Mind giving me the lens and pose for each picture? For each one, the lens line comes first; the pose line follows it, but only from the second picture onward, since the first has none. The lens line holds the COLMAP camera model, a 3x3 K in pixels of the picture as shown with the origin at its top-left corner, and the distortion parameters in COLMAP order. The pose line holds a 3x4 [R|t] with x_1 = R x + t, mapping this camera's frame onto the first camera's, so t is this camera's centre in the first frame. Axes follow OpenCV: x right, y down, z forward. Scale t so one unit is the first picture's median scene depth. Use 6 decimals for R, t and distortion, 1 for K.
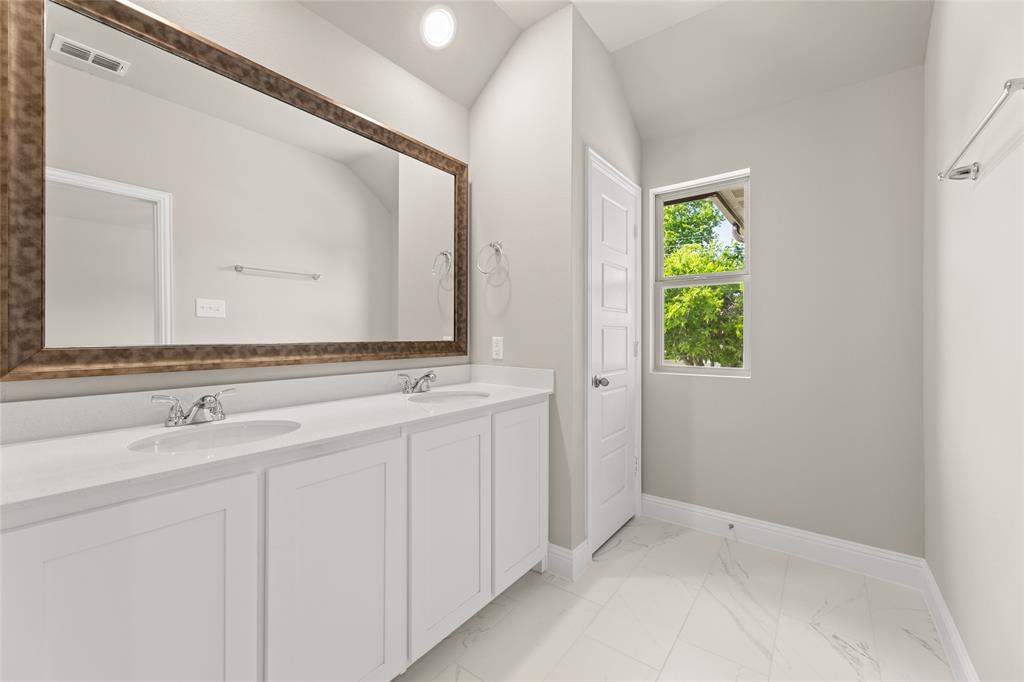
lens RADIAL K [[428.0, 0, 505.3], [0, 428.0, 330.1], [0, 0, 1]] dist [-0.000476, -0.000427]
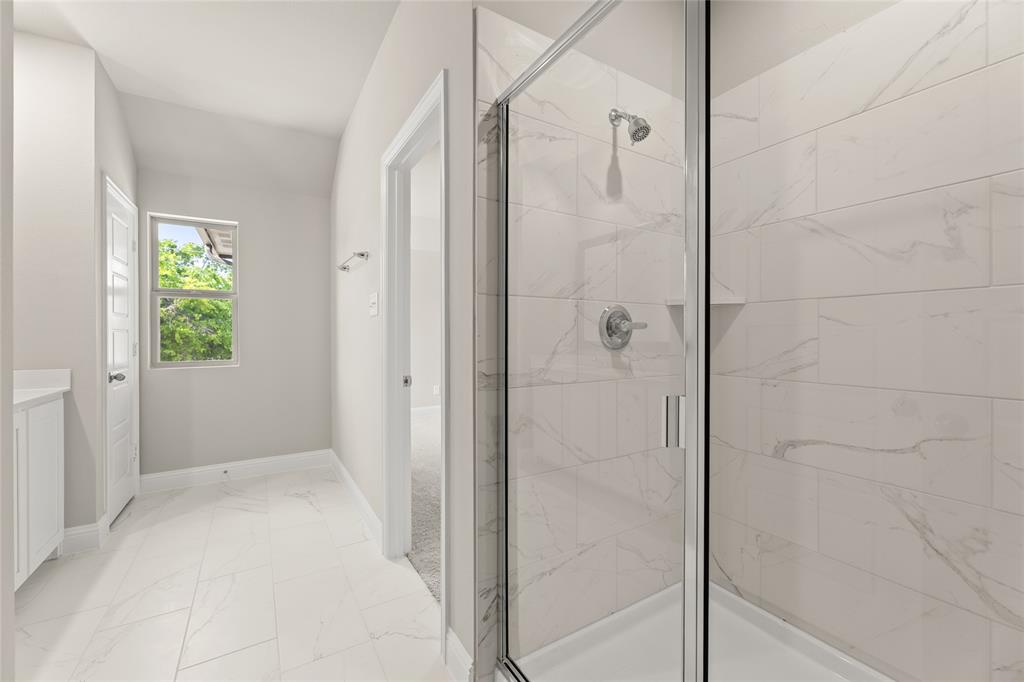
lens RADIAL K [[428.0, 0, 513.5], [0, 428.0, 333.3], [0, 0, 1]] dist [-0.000476, -0.000427]
pose [[0.380514, -0.003543, 0.924768, -0.423828], [0.001192, 0.999994, 0.003341, -0.001379], [-0.924774, -0.000169, 0.380516, -0.425462]]
